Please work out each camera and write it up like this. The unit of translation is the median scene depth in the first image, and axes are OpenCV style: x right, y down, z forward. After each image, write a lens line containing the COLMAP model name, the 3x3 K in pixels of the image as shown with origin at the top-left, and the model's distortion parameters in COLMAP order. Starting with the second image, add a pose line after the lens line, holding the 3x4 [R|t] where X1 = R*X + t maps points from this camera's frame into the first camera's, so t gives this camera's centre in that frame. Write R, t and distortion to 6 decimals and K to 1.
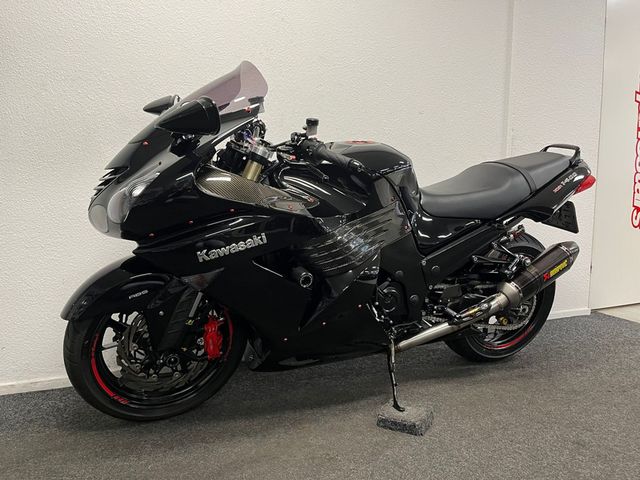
lens RADIAL K [[484.6, 0, 320.3], [0, 484.6, 238.9], [0, 0, 1]] dist [-0.000933, -0.000036]
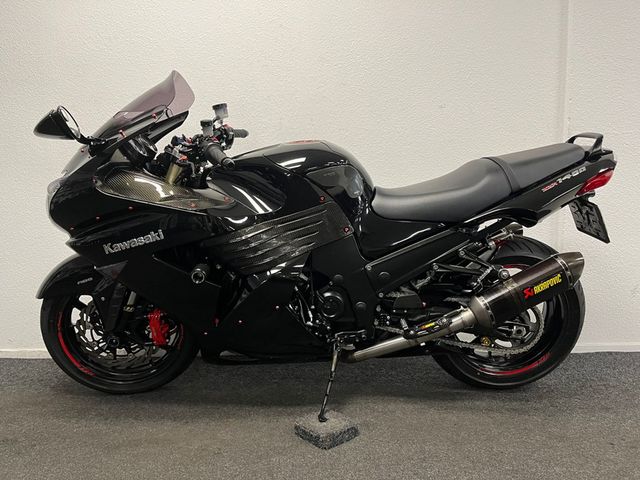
lens RADIAL K [[484.6, 0, 320.2], [0, 484.6, 240.7], [0, 0, 1]] dist [-0.000933, -0.000036]
pose [[0.930484, 0.028660, -0.365209, 0.454688], [-0.032505, 0.999462, -0.004384, 0.004209], [0.364887, 0.015951, 0.930915, 0.098273]]
